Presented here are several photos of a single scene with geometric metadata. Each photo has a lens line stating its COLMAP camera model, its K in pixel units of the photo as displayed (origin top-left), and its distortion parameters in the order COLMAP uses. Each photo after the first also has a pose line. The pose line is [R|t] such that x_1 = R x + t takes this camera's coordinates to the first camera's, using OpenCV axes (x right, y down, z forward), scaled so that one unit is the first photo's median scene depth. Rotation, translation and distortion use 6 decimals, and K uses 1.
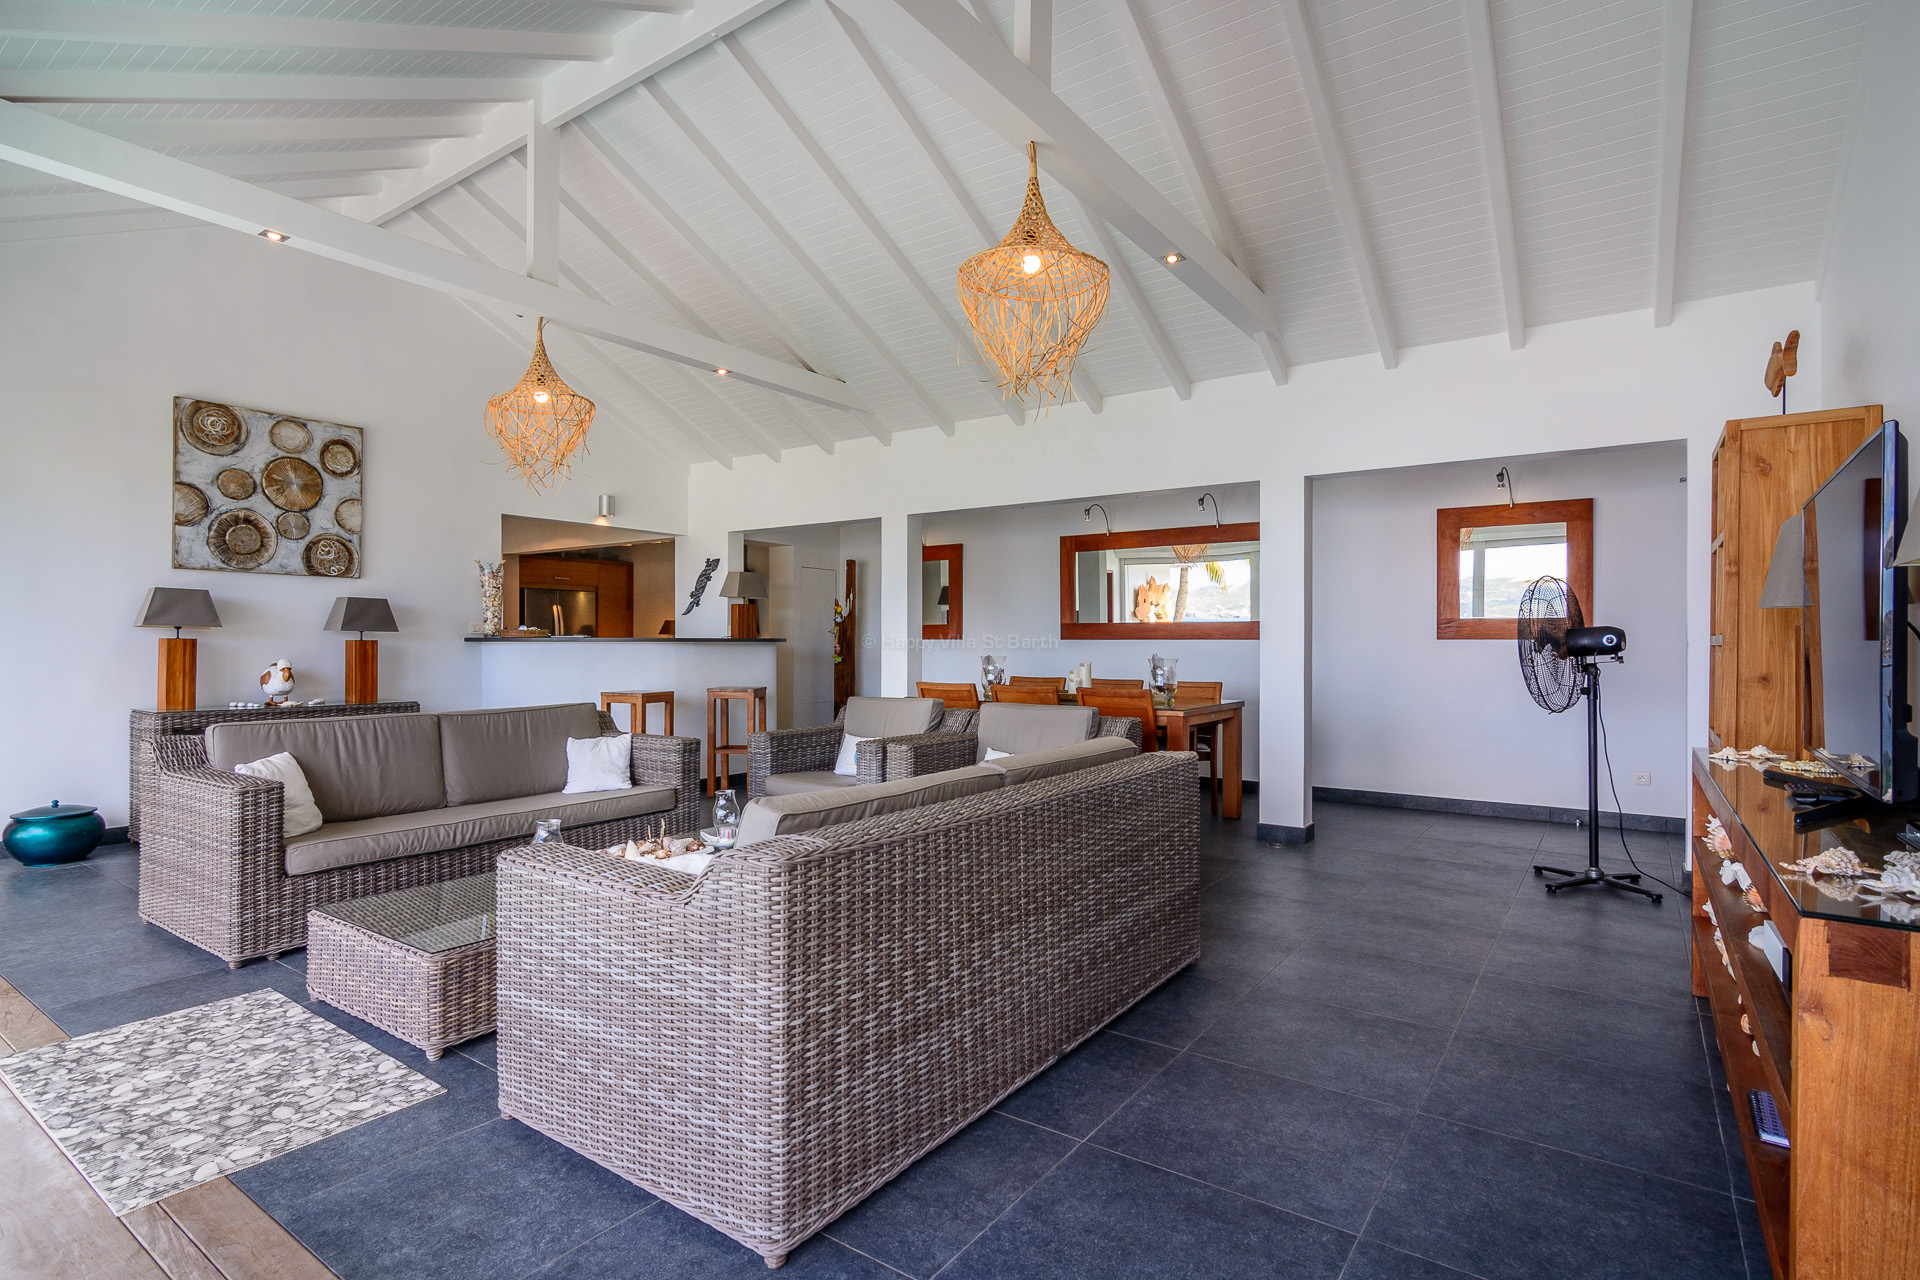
lens RADIAL K [[940.0, 0, 960.0], [0, 940.0, 640.0], [0, 0, 1]] dist [0.000641, 0.000329]
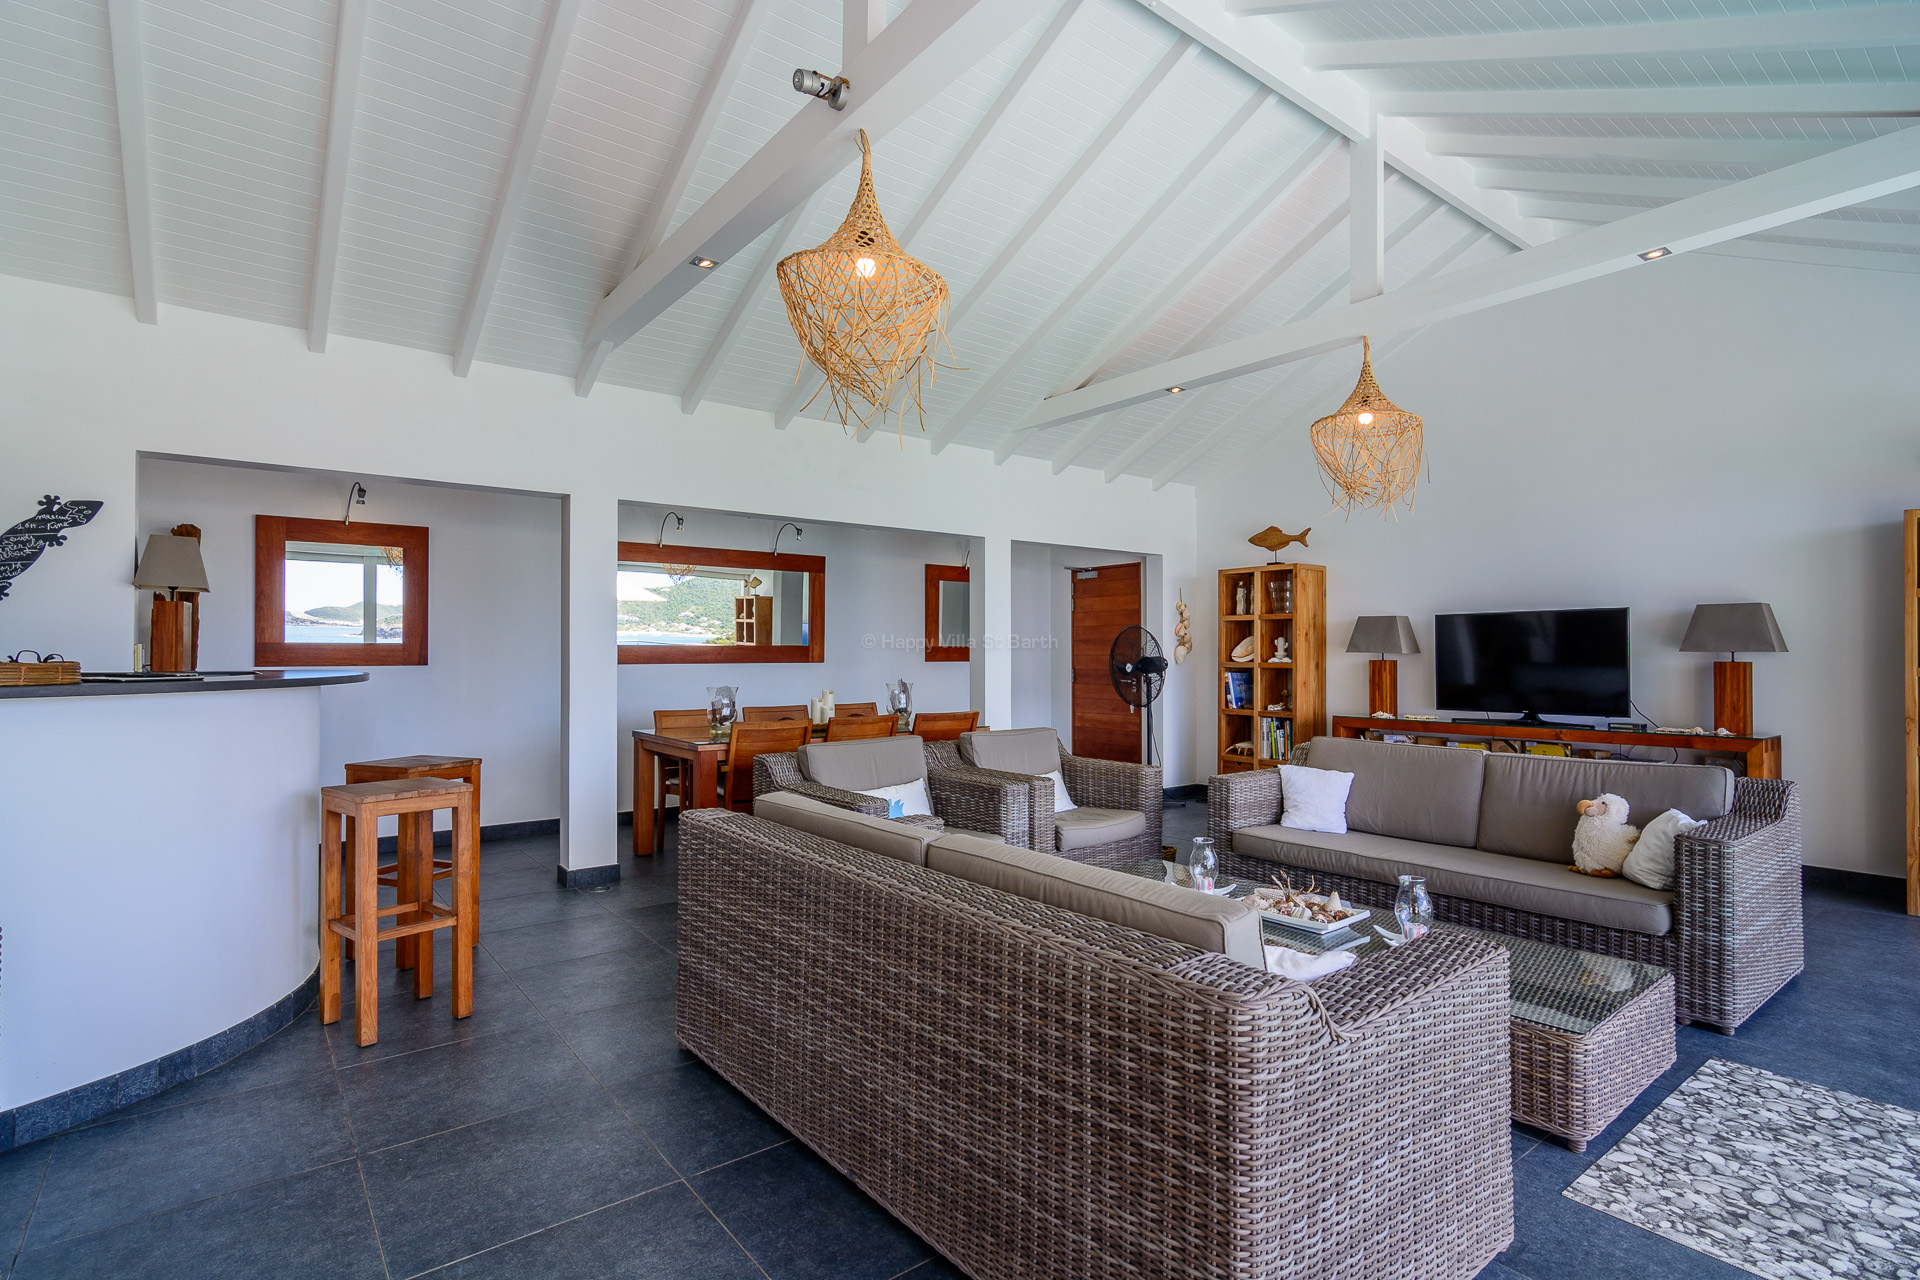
lens RADIAL K [[925.3, 0, 940.5], [0, 925.3, 624.9], [0, 0, 1]] dist [-0.000444, -0.005978]
pose [[0.299619, 0.029810, 0.953593, -0.901497], [0.004499, 0.999456, -0.032657, -0.011957], [-0.954048, 0.014074, 0.299322, 0.727577]]
